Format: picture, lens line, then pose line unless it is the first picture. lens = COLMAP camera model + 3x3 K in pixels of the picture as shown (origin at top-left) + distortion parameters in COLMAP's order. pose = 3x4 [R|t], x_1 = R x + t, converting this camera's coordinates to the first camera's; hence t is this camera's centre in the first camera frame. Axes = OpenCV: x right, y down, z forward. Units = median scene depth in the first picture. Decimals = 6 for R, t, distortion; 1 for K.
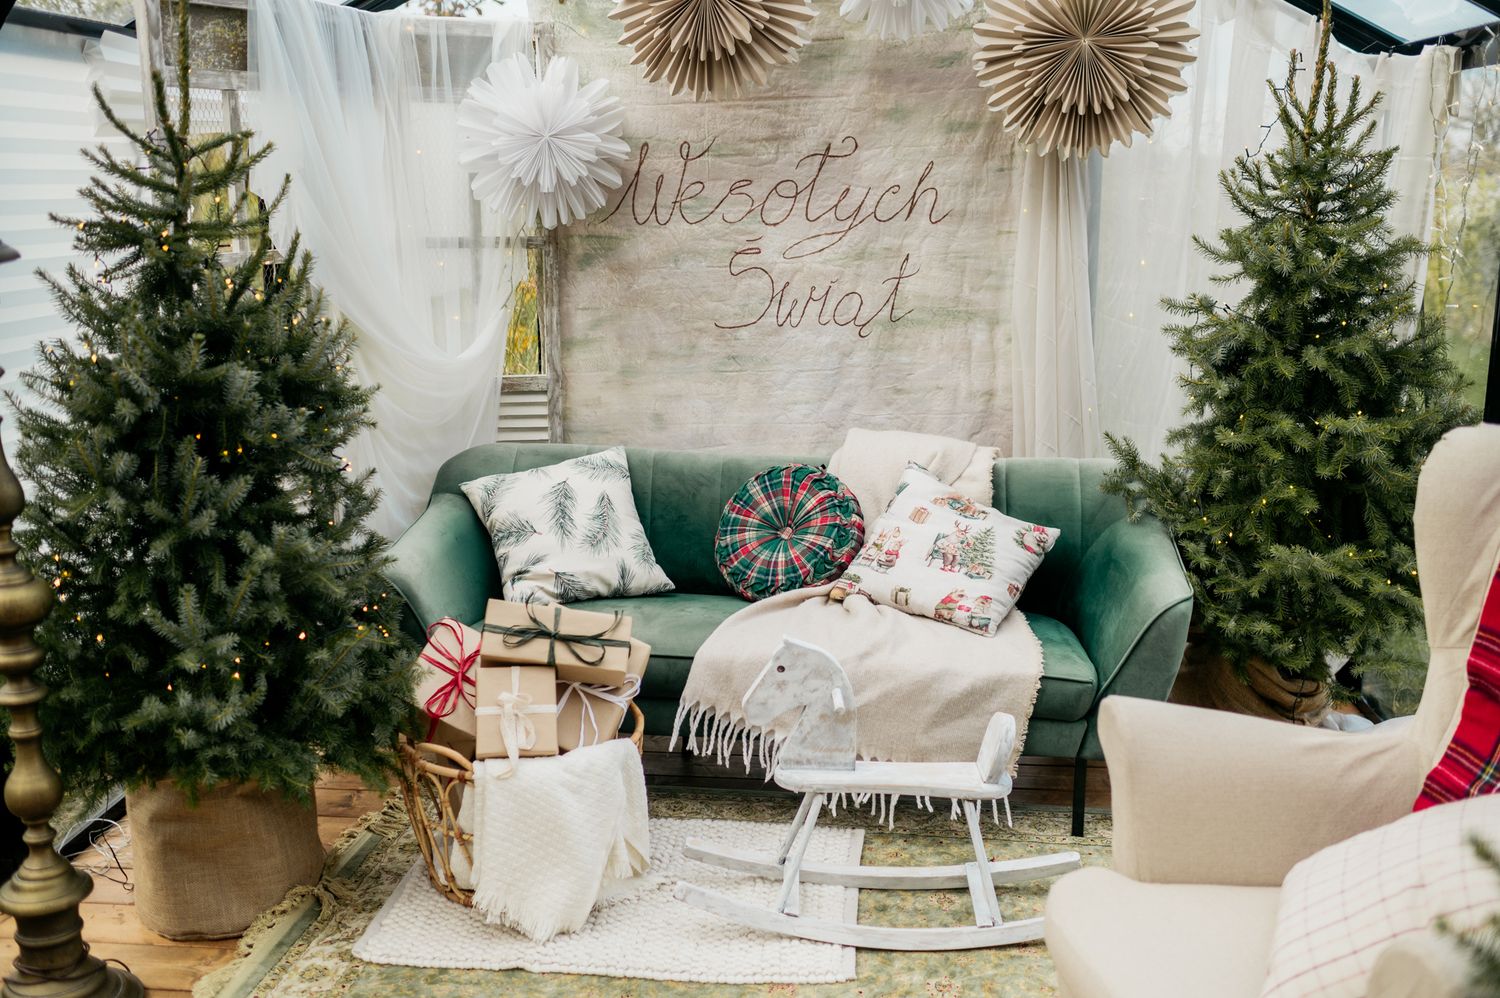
lens RADIAL K [[1492.5, 0, 779.5], [0, 1492.5, 494.6], [0, 0, 1]] dist [-0.002270, 0.000000]
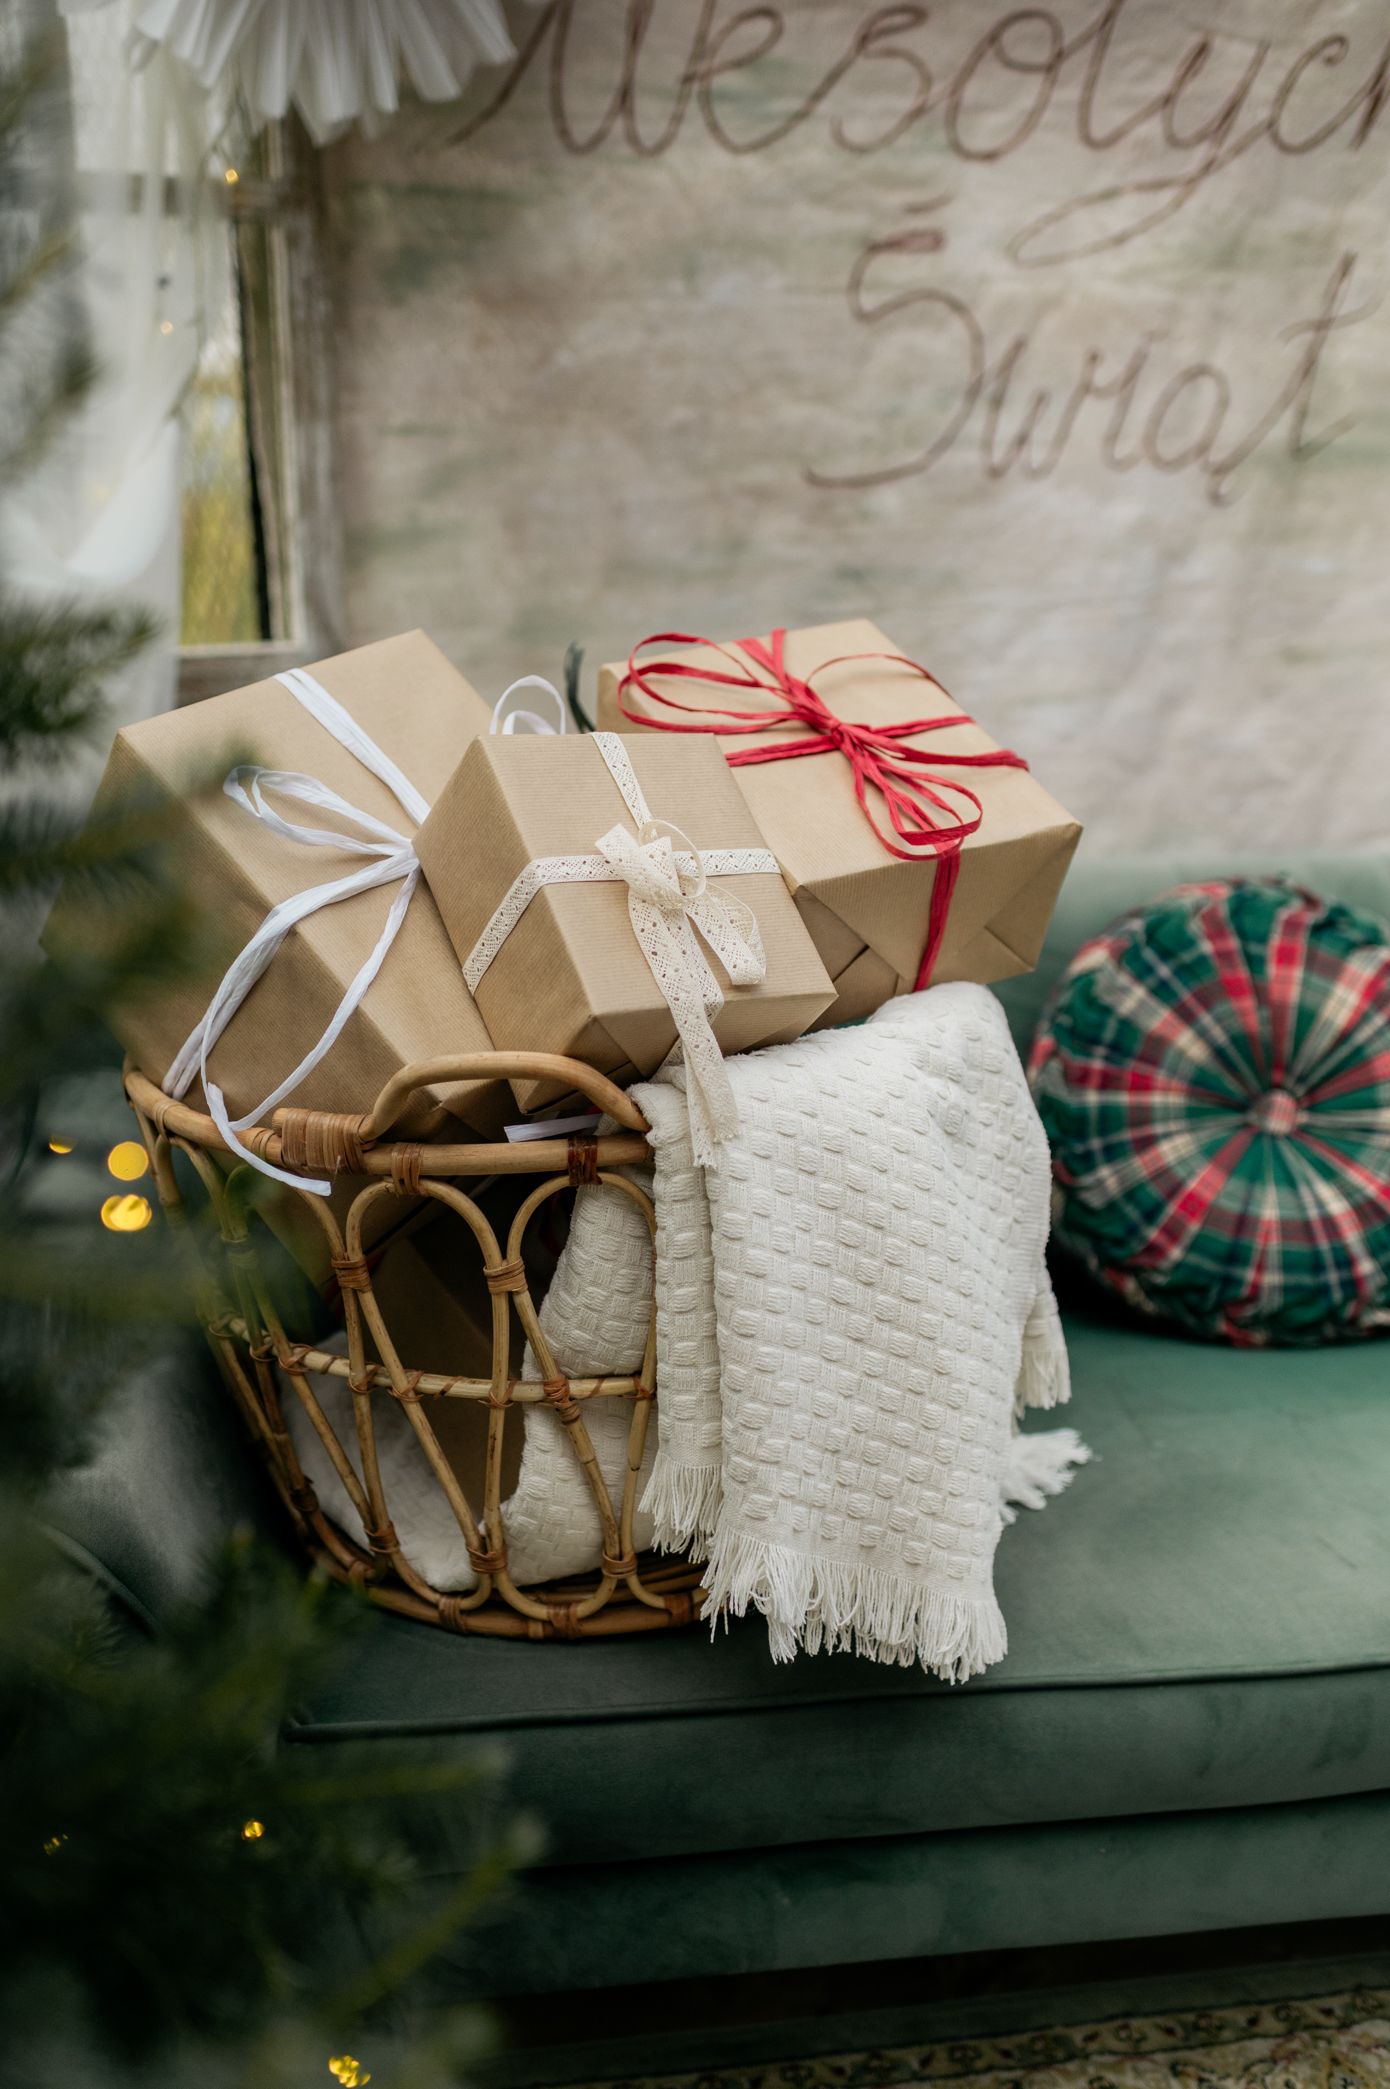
lens RADIAL K [[2078.5, 0, 688.7], [0, 2078.5, 1051.5], [0, 0, 1]] dist [-0.002270, 0.000000]
pose [[0.966667, -0.082128, 0.242508, -0.196143], [0.059828, 0.993392, 0.097943, -0.033367], [-0.248950, -0.080169, 0.965193, 0.559540]]
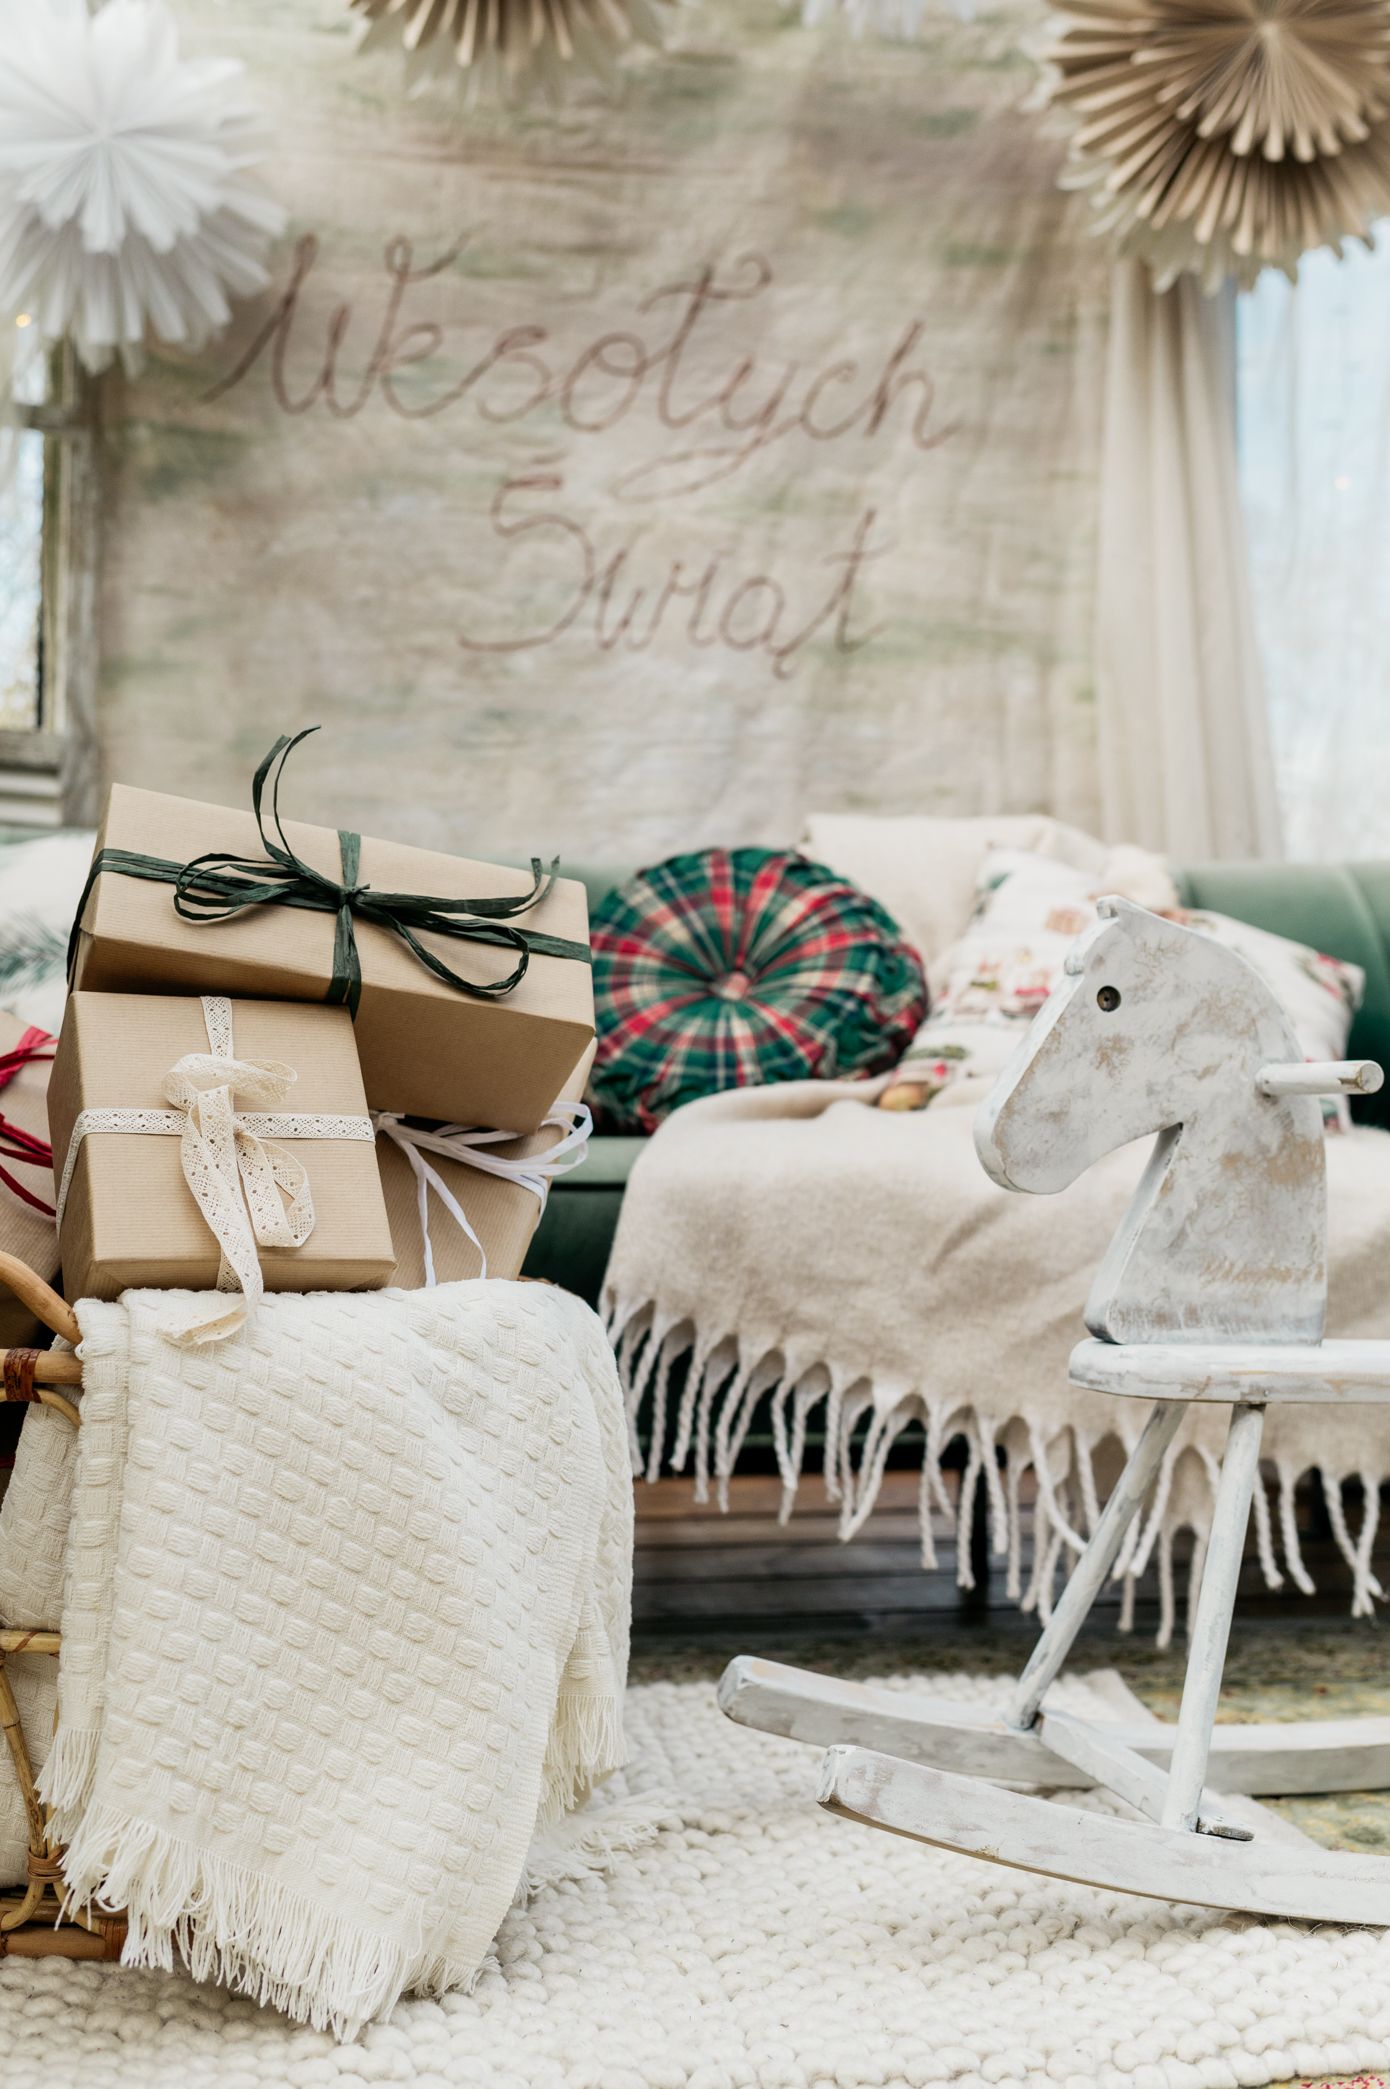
lens RADIAL K [[2078.5, 0, 690.9], [0, 2078.5, 1058.5], [0, 0, 1]] dist [-0.002270, 0.000000]
pose [[0.966954, 0.009886, 0.254759, -0.136253], [0.051210, 0.971351, -0.232066, 0.159063], [-0.249754, 0.237444, 0.938746, 0.439176]]
